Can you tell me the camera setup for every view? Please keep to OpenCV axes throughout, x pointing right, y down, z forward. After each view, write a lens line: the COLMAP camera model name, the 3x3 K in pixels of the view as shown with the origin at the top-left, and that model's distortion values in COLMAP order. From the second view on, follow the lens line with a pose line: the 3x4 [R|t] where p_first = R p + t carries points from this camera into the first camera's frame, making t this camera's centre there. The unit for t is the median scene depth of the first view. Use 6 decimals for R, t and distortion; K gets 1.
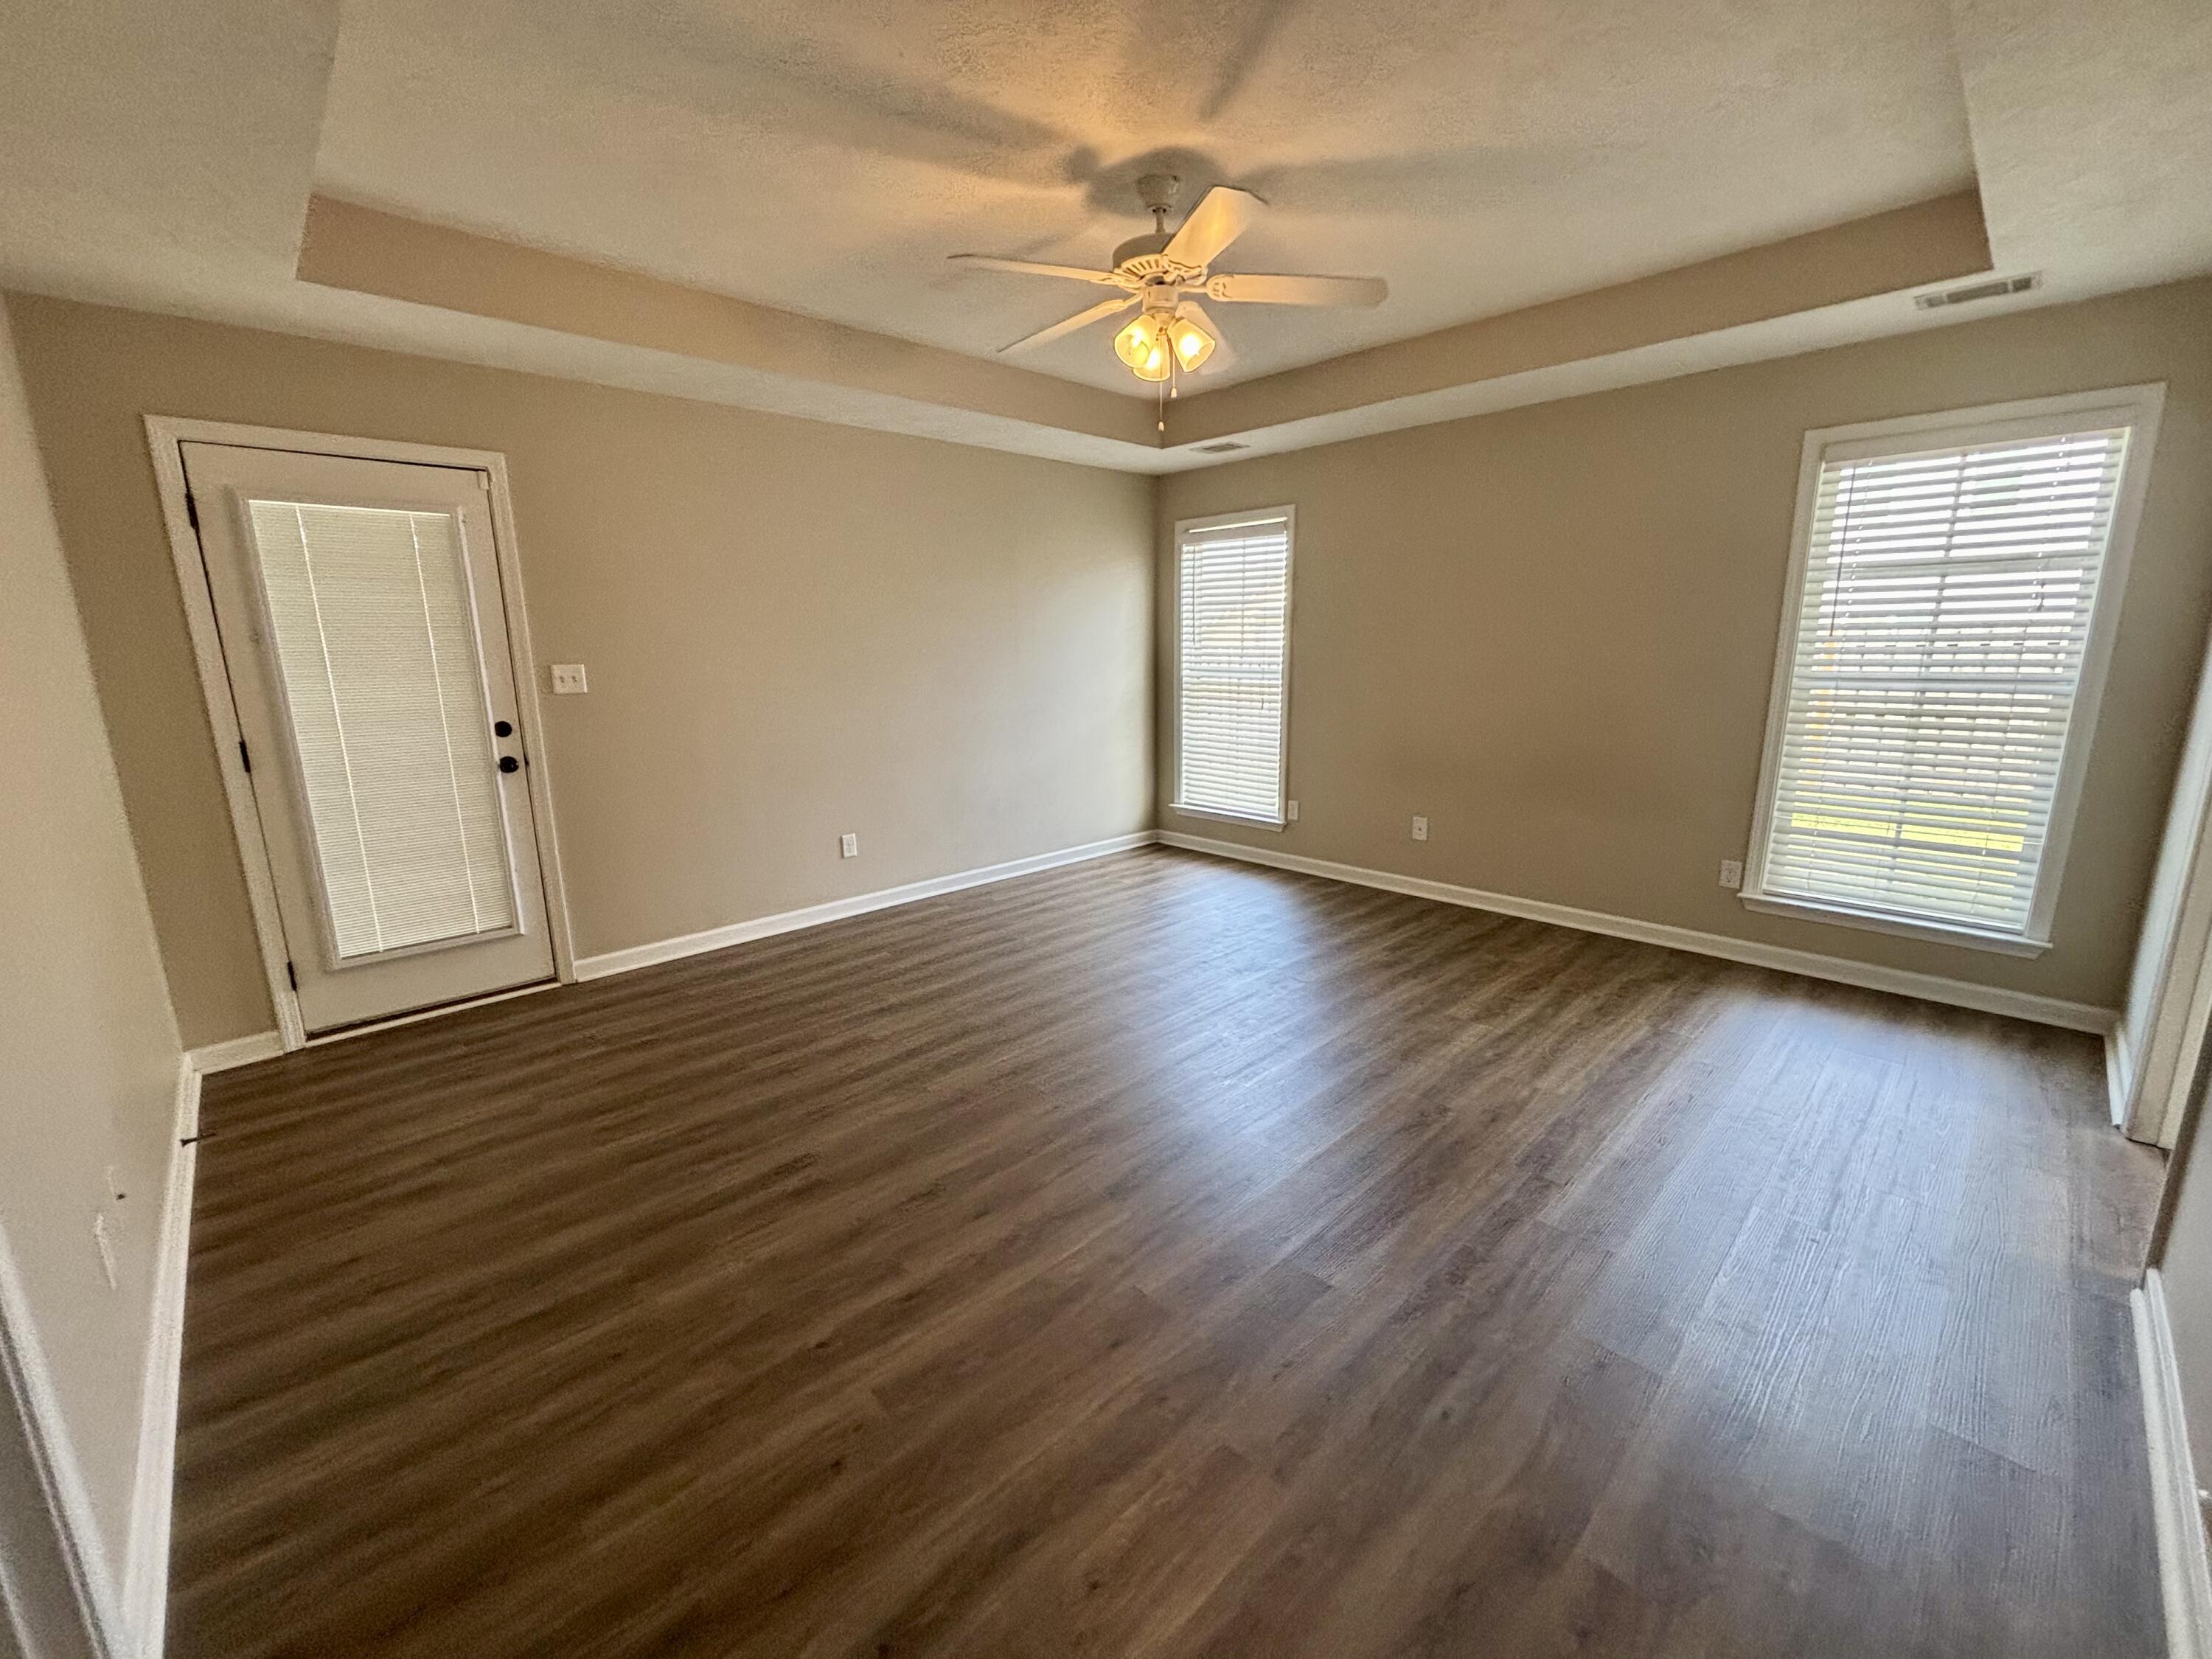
lens RADIAL K [[900.3, 0, 1106.3], [0, 900.3, 825.6], [0, 0, 1]] dist [-0.000610, -0.000647]
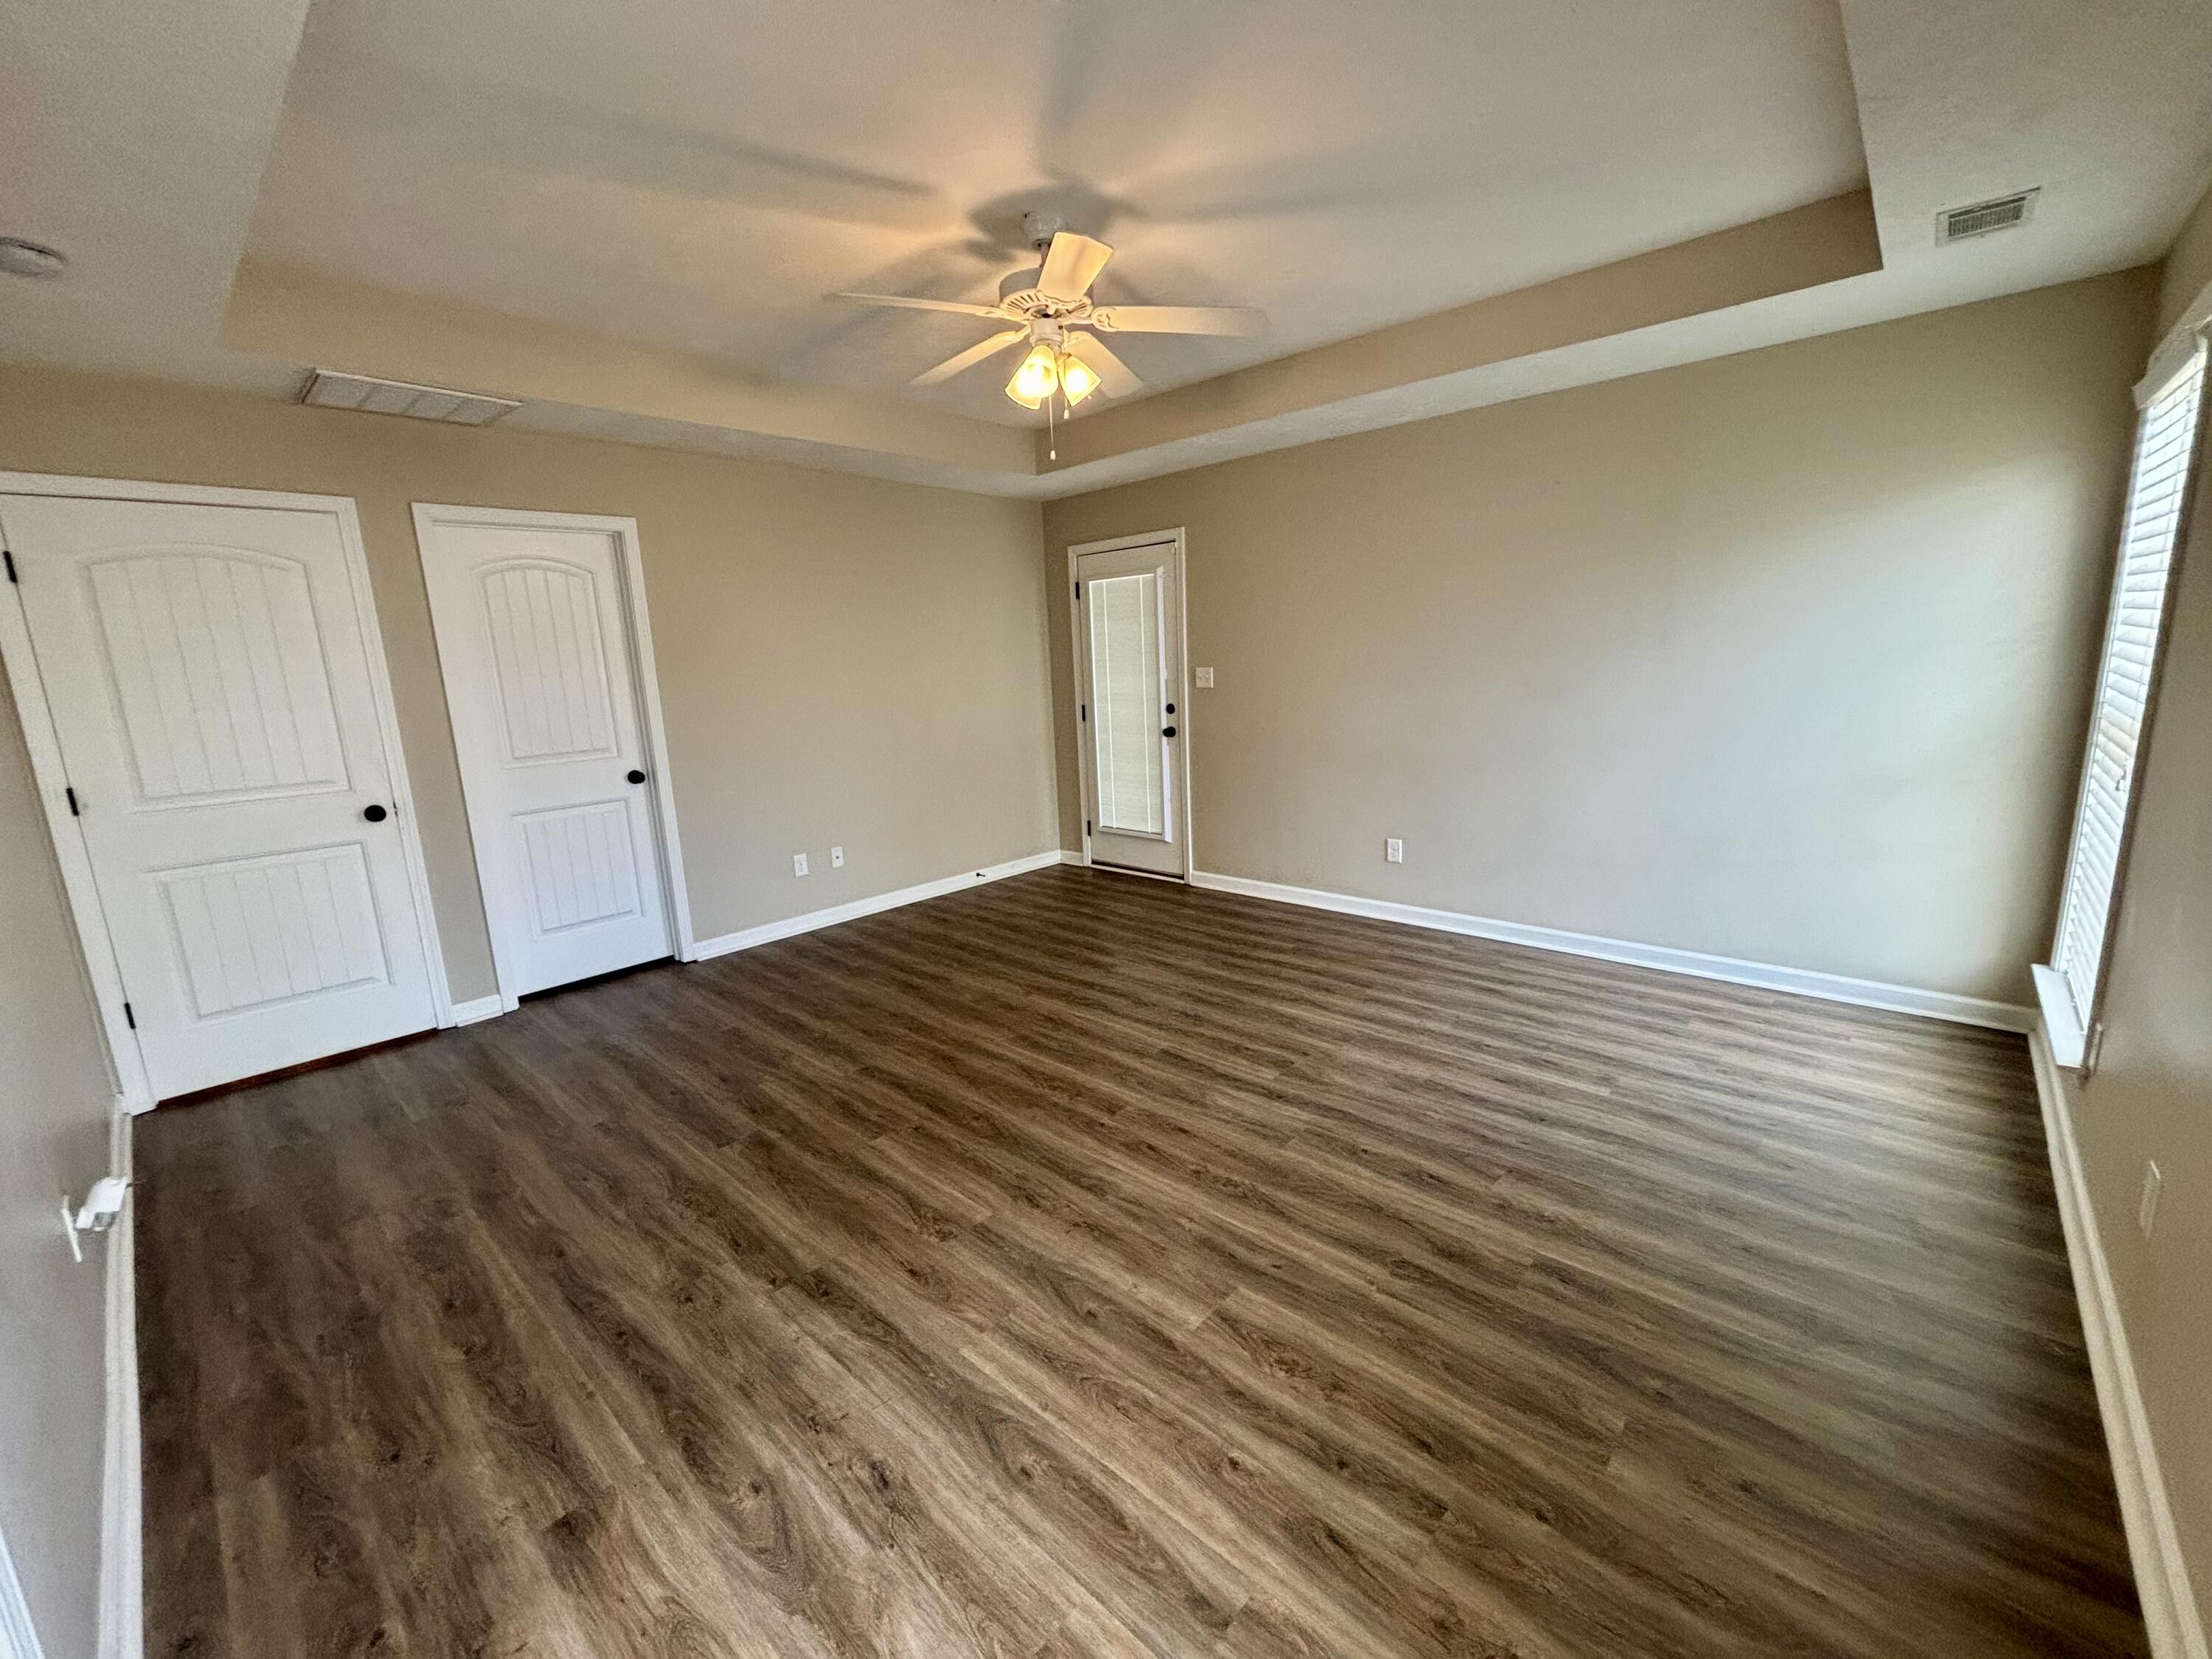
lens RADIAL K [[891.7, 0, 1130.8], [0, 891.7, 836.5], [0, 0, 1]] dist [-0.000748, -0.000149]
pose [[0.079750, 0.211009, -0.974225, 0.862952], [-0.171527, 0.965665, 0.195114, -0.181549], [0.981946, 0.151546, 0.113205, 0.786550]]
